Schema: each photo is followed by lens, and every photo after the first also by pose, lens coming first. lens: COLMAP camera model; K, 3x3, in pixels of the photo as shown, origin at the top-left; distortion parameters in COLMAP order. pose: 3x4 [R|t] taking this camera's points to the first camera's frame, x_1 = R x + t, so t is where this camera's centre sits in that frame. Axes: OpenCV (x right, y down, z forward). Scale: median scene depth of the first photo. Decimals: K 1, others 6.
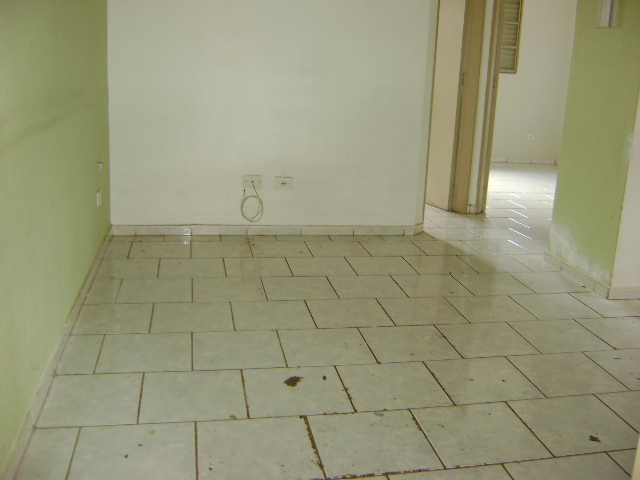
lens RADIAL K [[665.1, 0, 320.0], [0, 665.1, 240.0], [0, 0, 1]] dist [-0.089081, 0.013891]
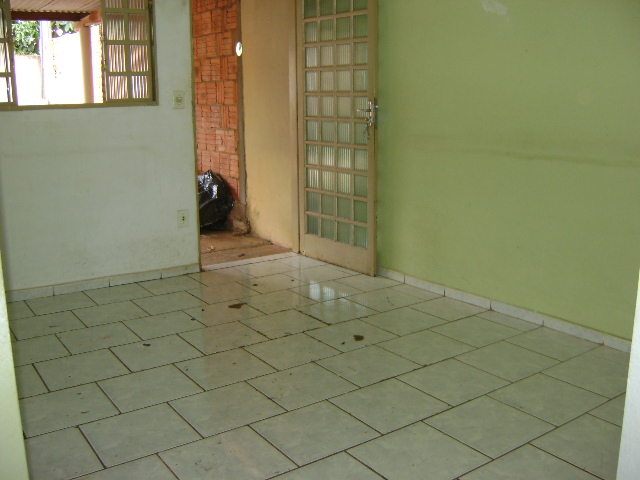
lens RADIAL K [[665.1, 0, 320.0], [0, 665.1, 240.0], [0, 0, 1]] dist [-0.089081, 0.013891]
pose [[-0.909906, 0.051321, -0.411627, 0.549840], [-0.139992, 0.896109, 0.421179, -0.502142], [0.390478, 0.440858, -0.808190, 1.865883]]
